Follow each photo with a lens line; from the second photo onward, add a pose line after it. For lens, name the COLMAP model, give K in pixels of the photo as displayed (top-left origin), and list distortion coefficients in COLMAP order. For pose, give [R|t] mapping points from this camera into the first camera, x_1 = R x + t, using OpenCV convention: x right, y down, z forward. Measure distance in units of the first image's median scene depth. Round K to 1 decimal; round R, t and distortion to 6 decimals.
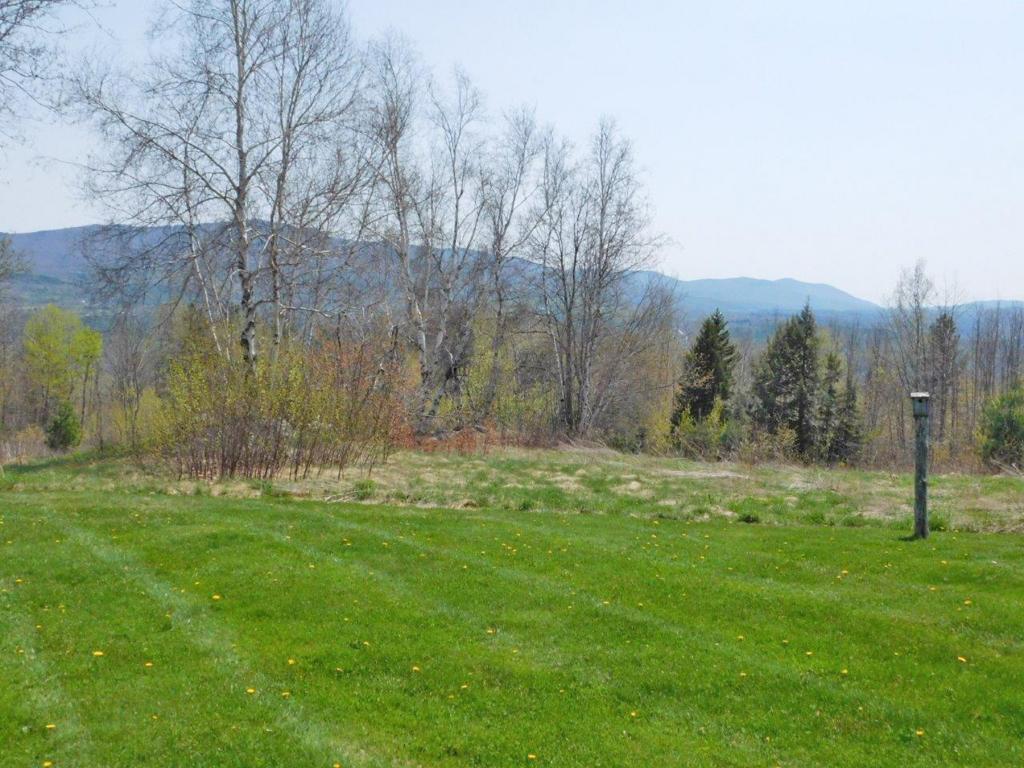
lens RADIAL K [[1084.9, 0, 512.0], [0, 1084.9, 384.0], [0, 0, 1]] dist [-0.047153, 0.169819]
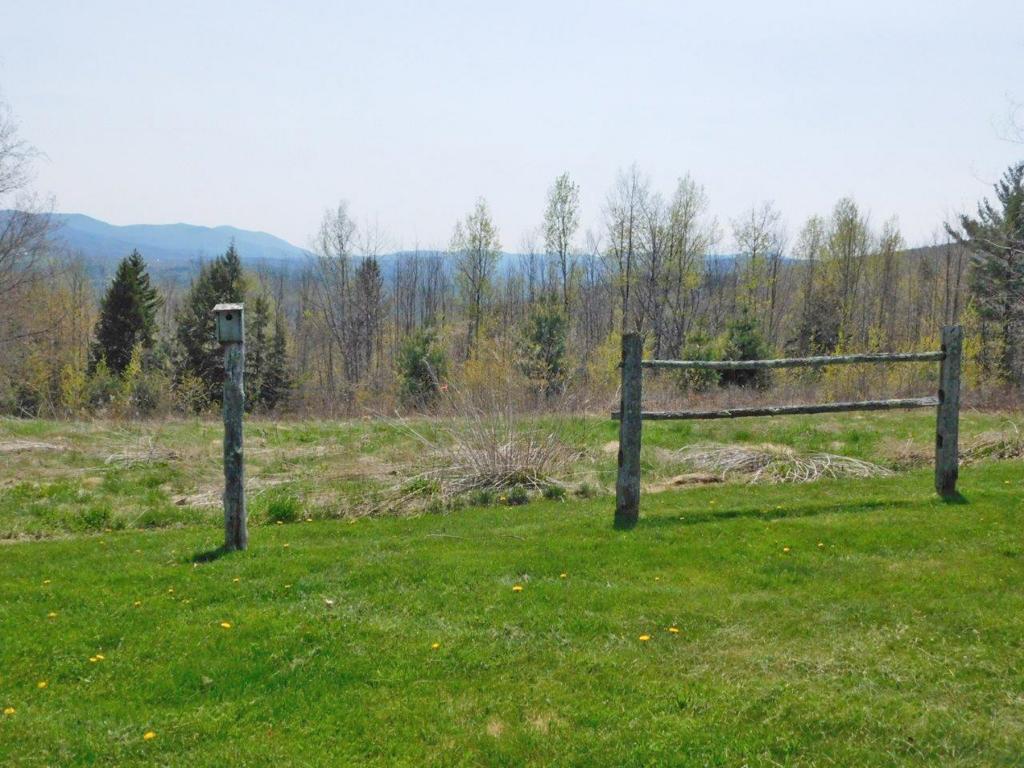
lens RADIAL K [[715.5, 0, 512.0], [0, 715.5, 384.0], [0, 0, 1]] dist [0.001755, -0.000105]
pose [[0.876961, -0.046883, 0.478270, 0.186489], [0.023310, 0.998208, 0.055110, 0.019616], [-0.479996, -0.037181, 0.876482, 0.335020]]
